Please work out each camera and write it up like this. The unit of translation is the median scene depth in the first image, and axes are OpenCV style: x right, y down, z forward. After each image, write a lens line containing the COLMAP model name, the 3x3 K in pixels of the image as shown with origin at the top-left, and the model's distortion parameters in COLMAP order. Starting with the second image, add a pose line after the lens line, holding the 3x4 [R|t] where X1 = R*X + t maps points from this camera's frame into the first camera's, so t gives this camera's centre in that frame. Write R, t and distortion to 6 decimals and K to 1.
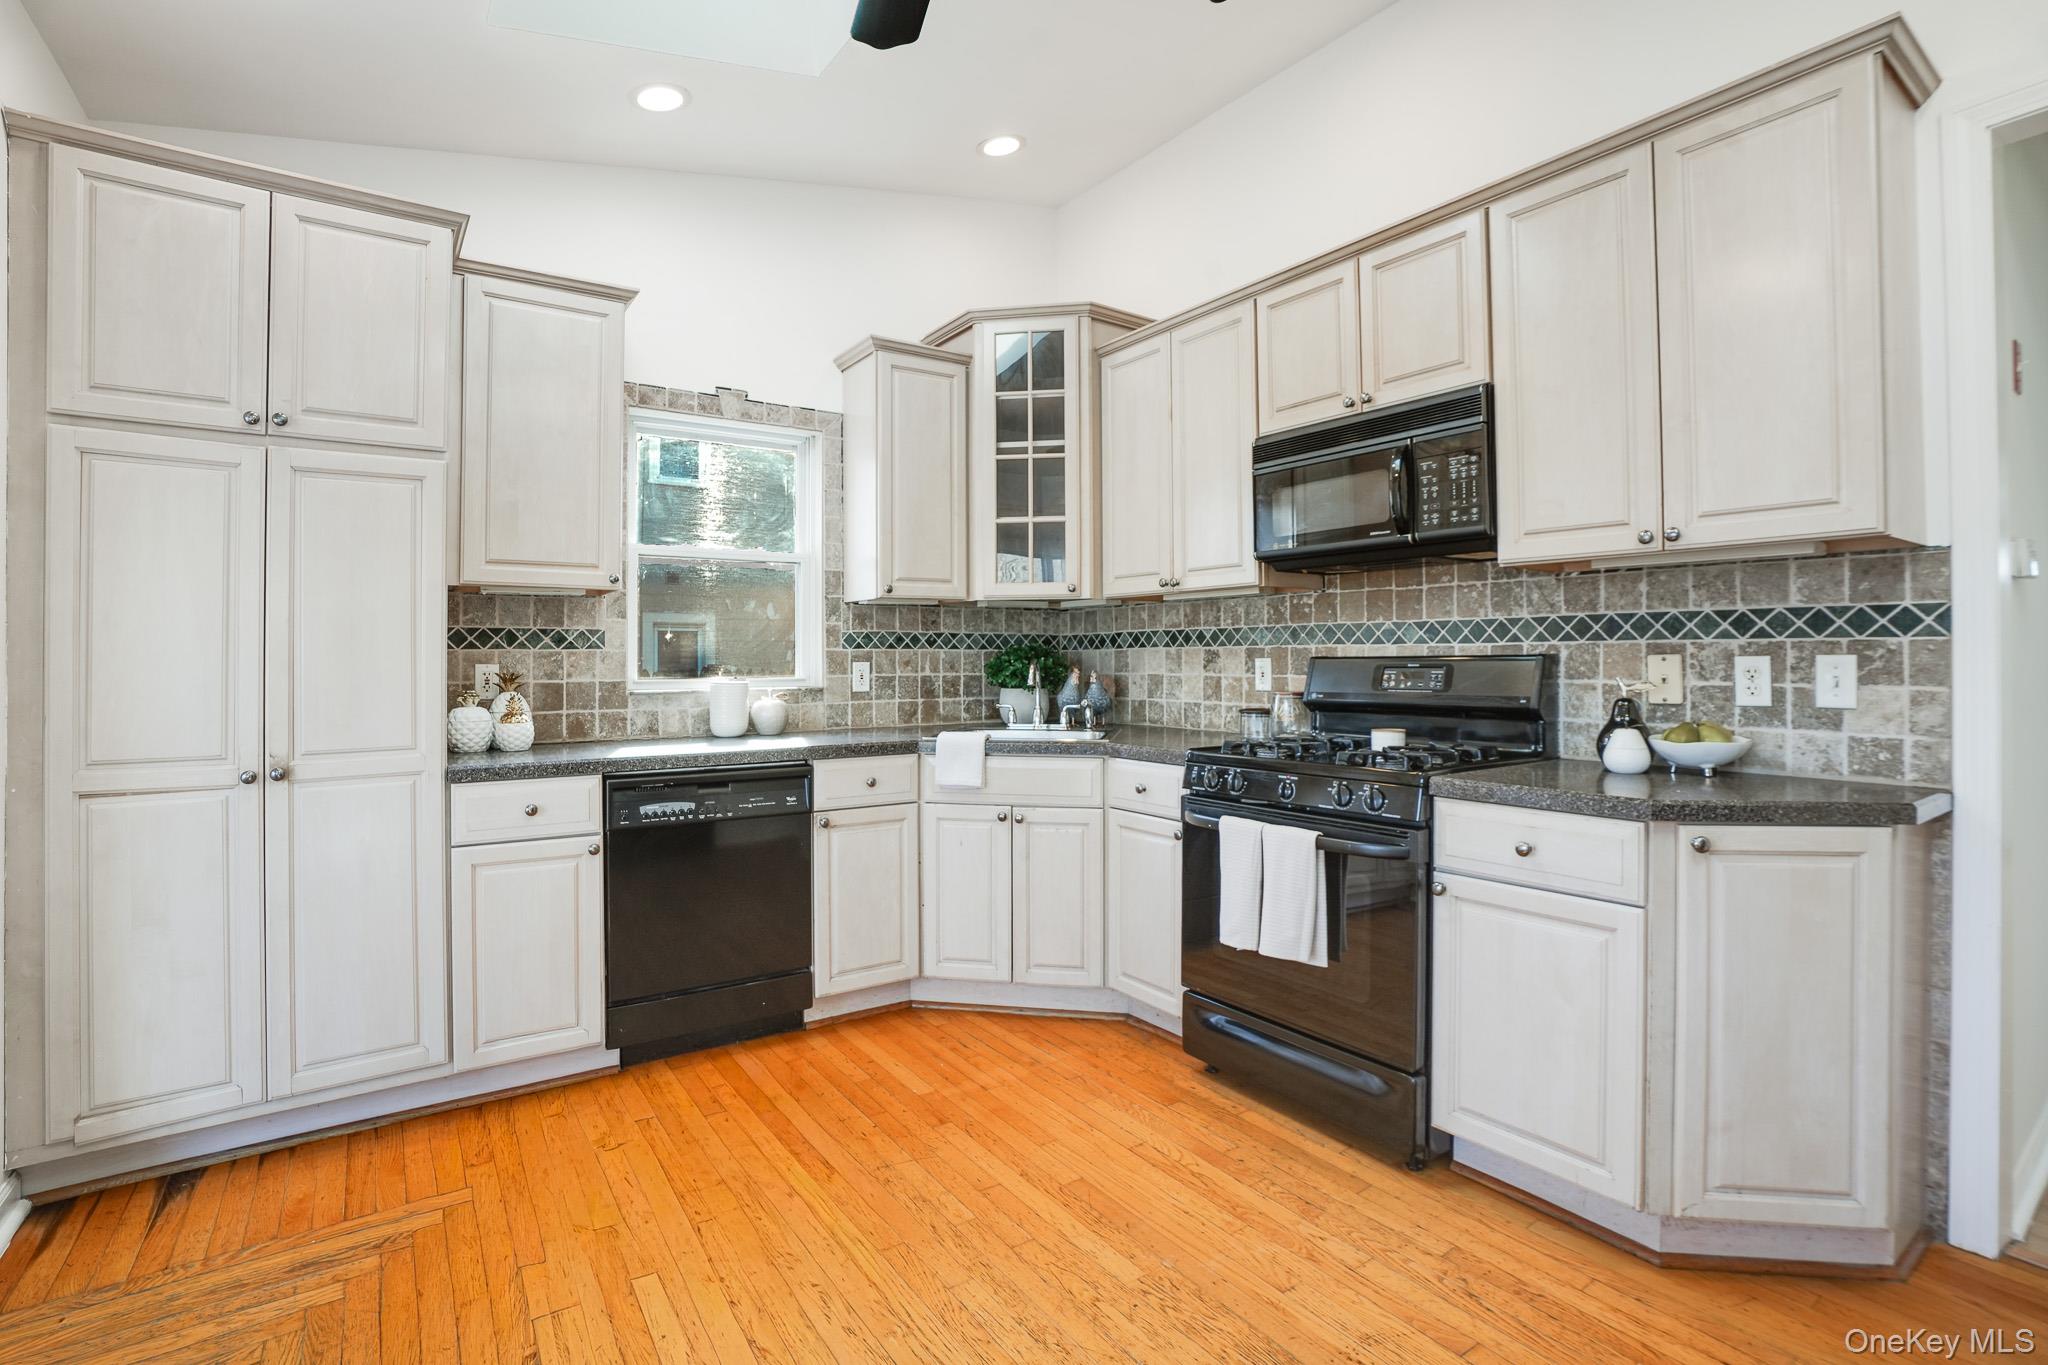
lens RADIAL K [[963.7, 0, 1021.7], [0, 963.7, 662.0], [0, 0, 1]] dist [-0.067876, 0.025761]
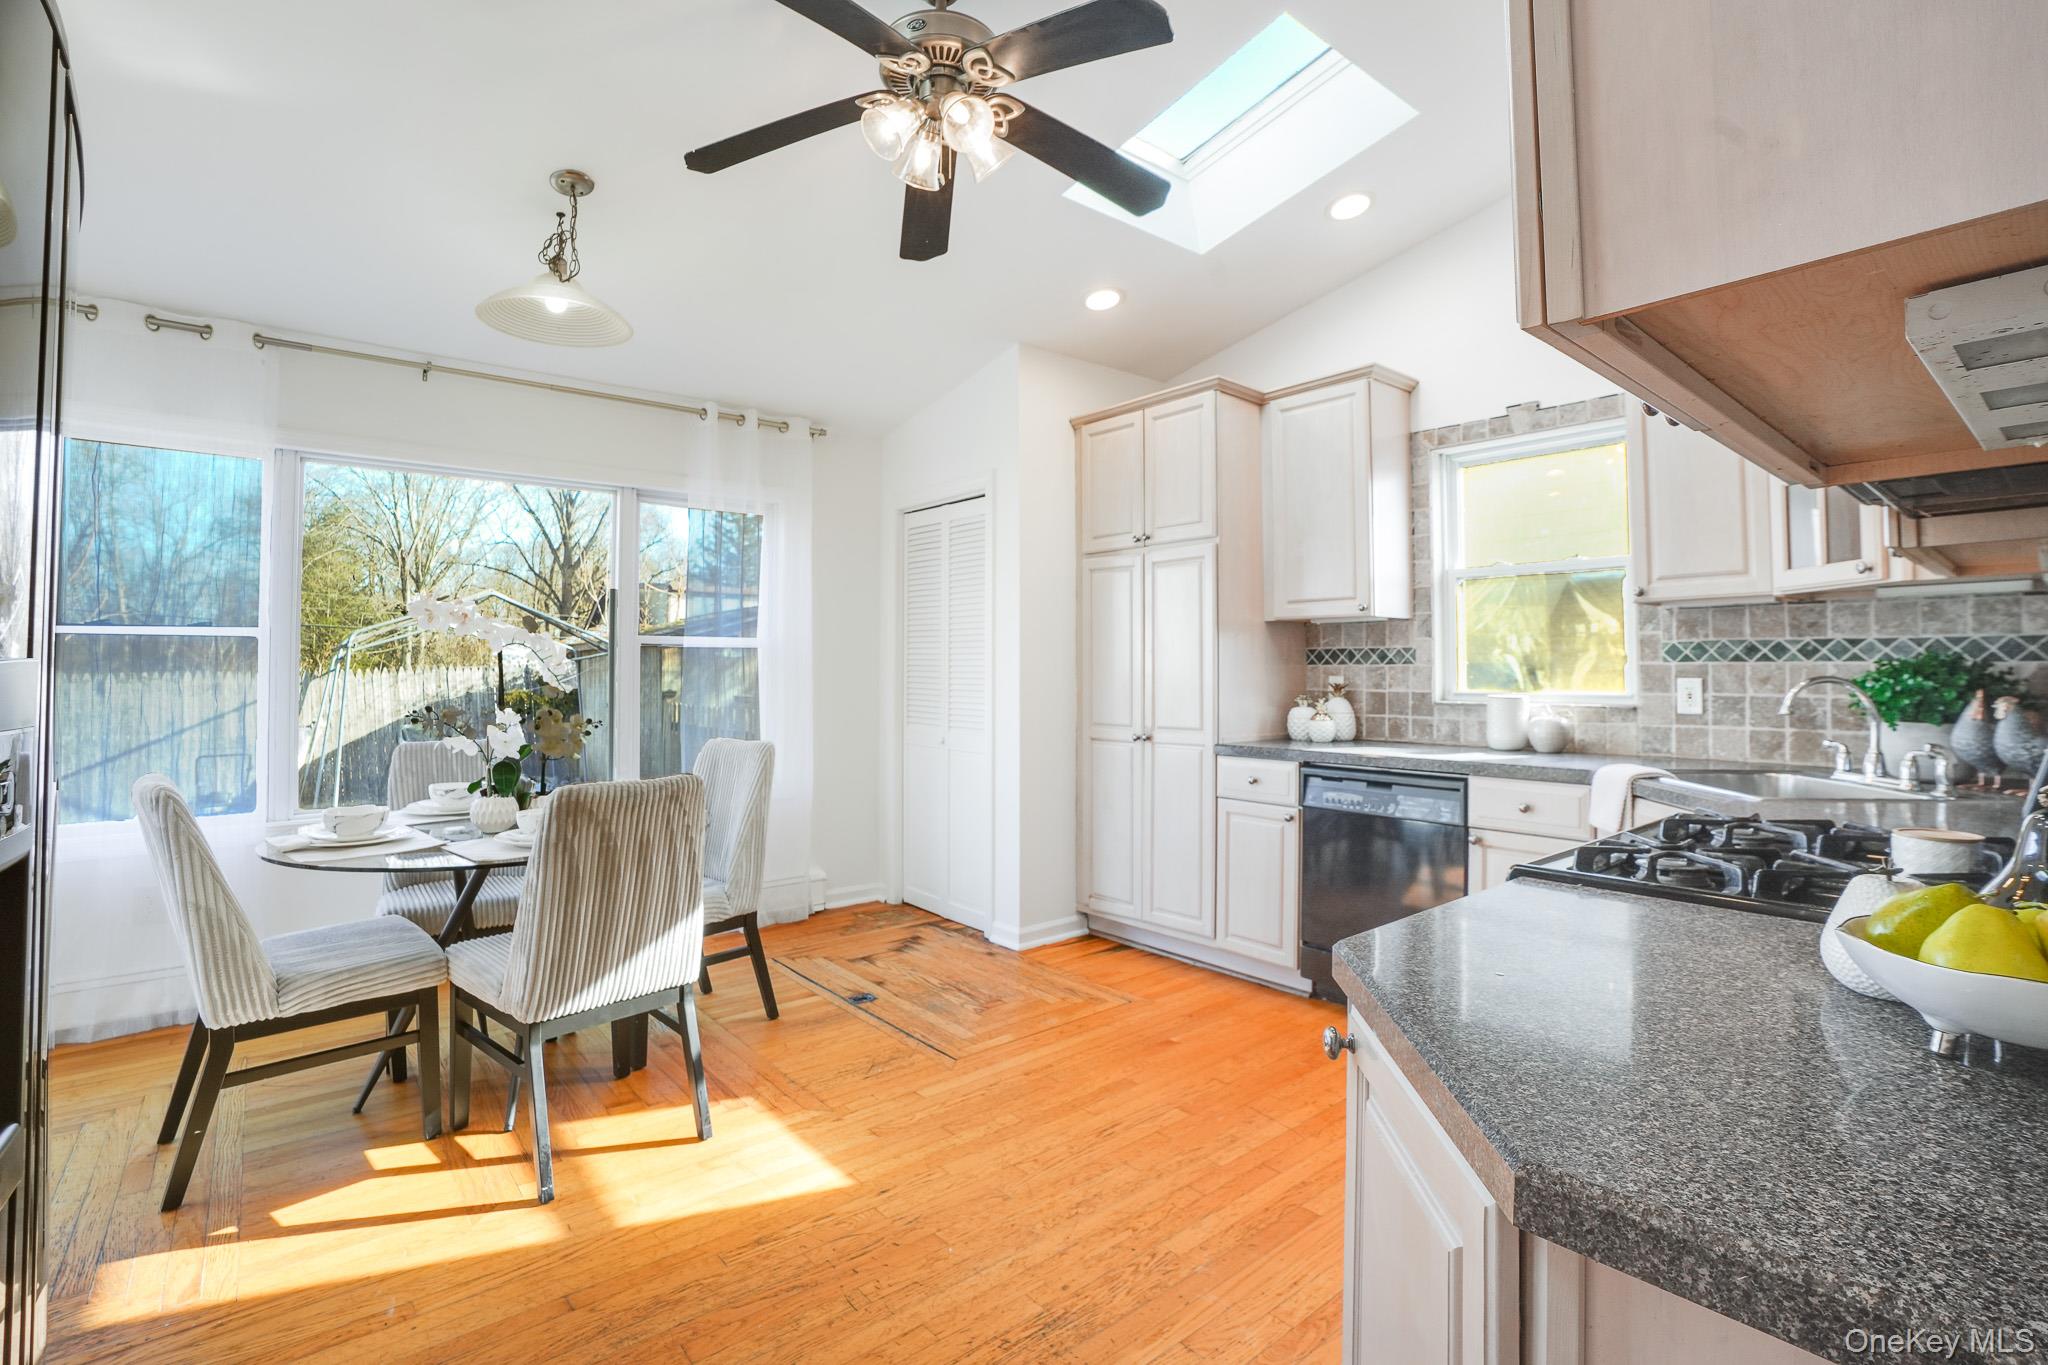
lens RADIAL K [[963.7, 0, 1021.7], [0, 963.7, 662.0], [0, 0, 1]] dist [-0.067876, 0.025761]
pose [[0.081077, -0.004528, -0.996698, 0.783100], [-0.004424, 0.999978, -0.004903, -0.009674], [0.996698, 0.004807, 0.081055, 0.483723]]
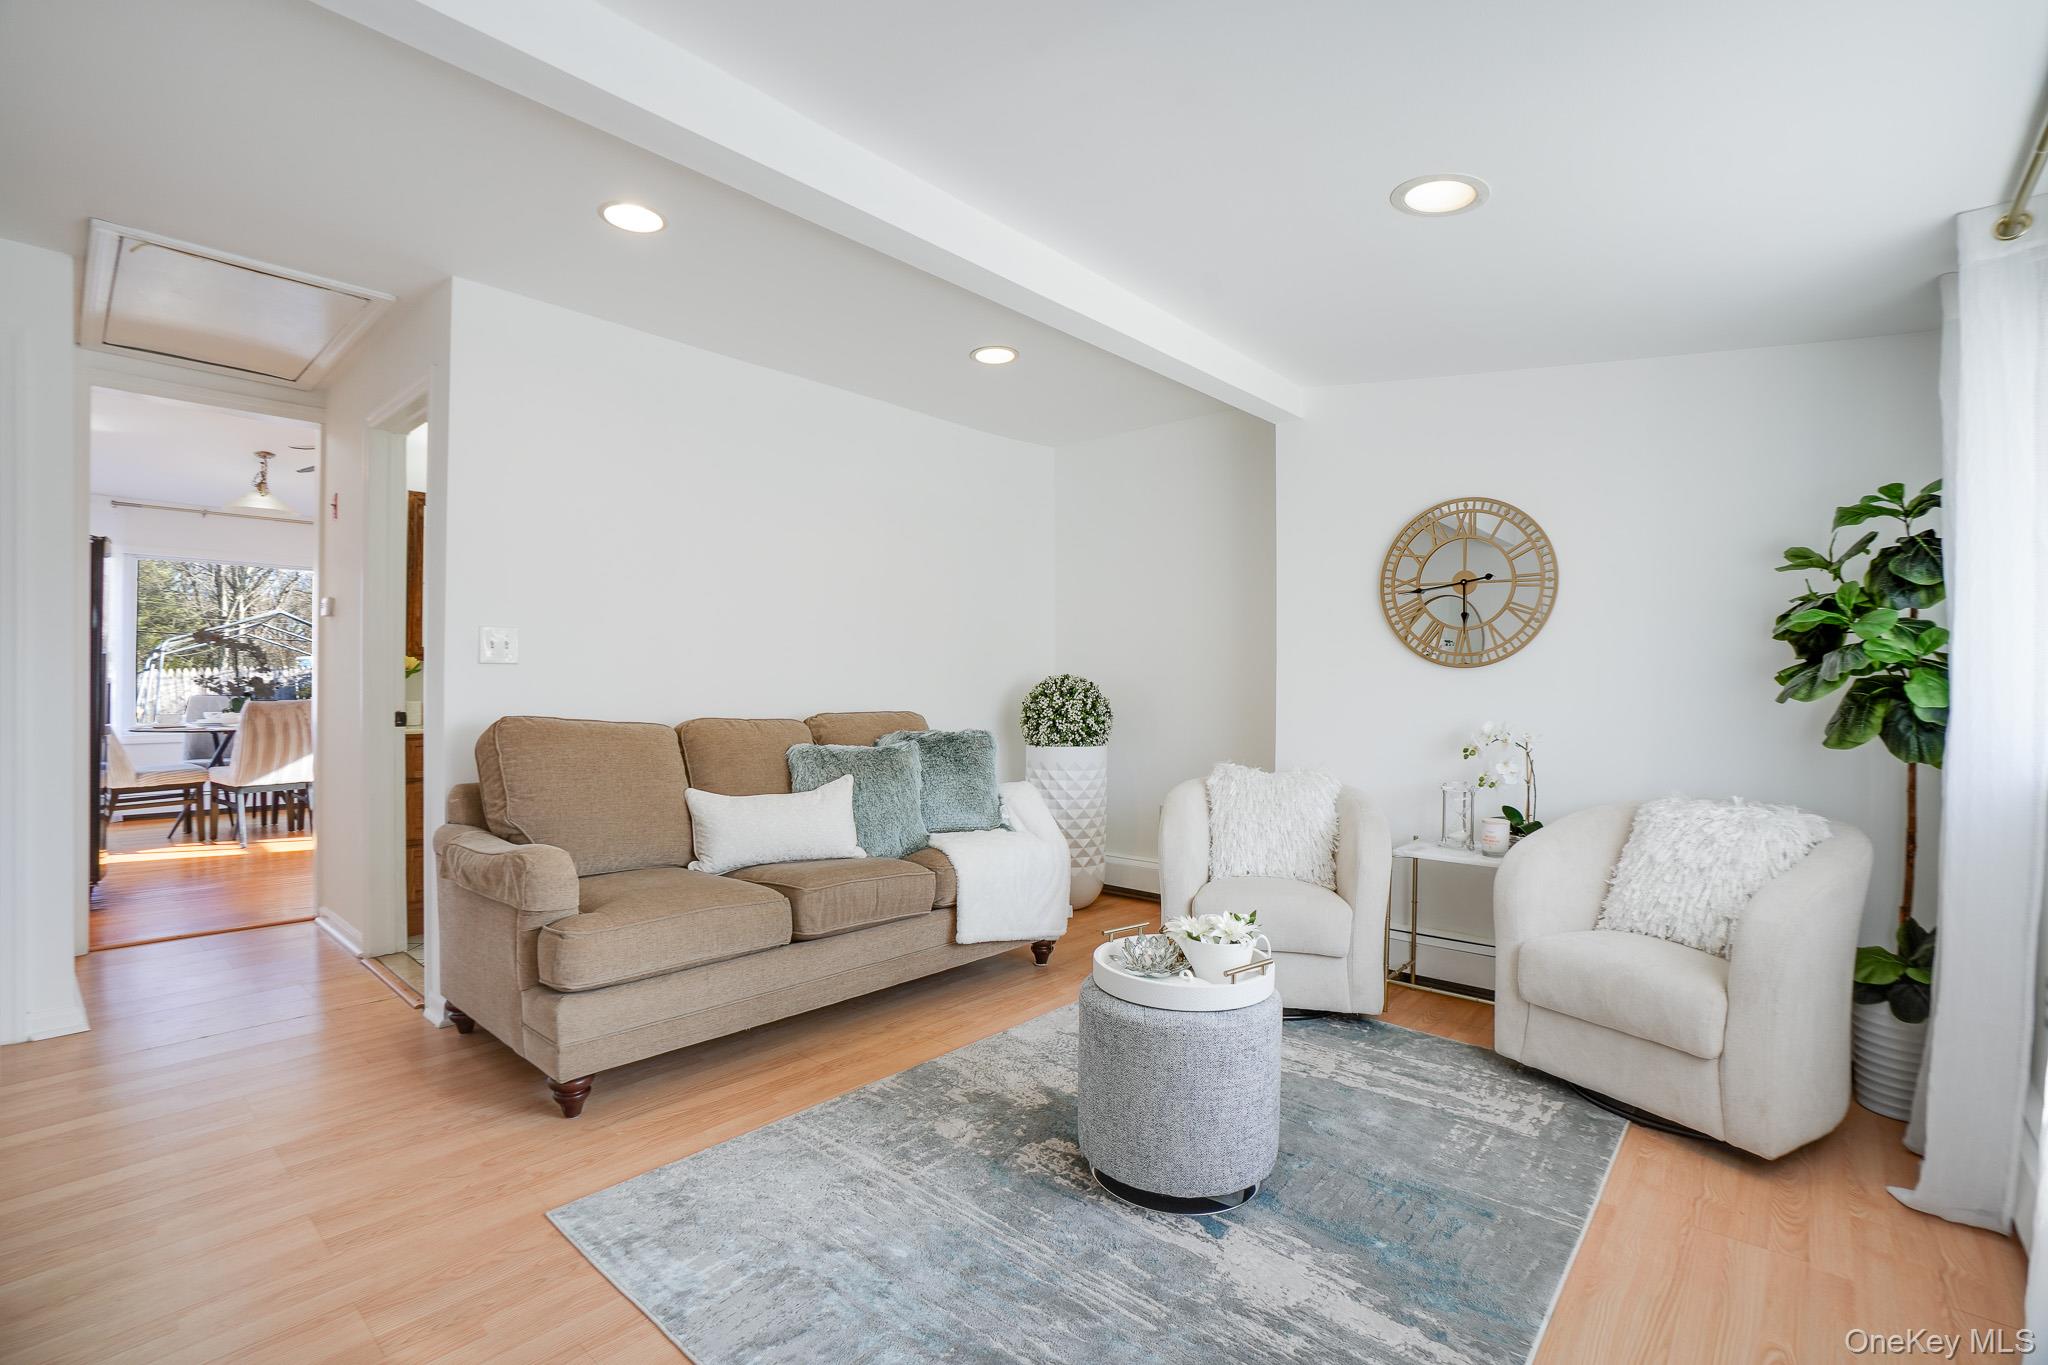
lens RADIAL K [[963.7, 0, 1021.7], [0, 963.7, 662.0], [0, 0, 1]] dist [-0.067876, 0.025761]
pose [[0.206692, -0.005000, -0.978393, 3.377045], [0.003776, 0.999984, -0.004312, 0.033227], [0.978399, -0.002803, 0.206708, 2.023635]]
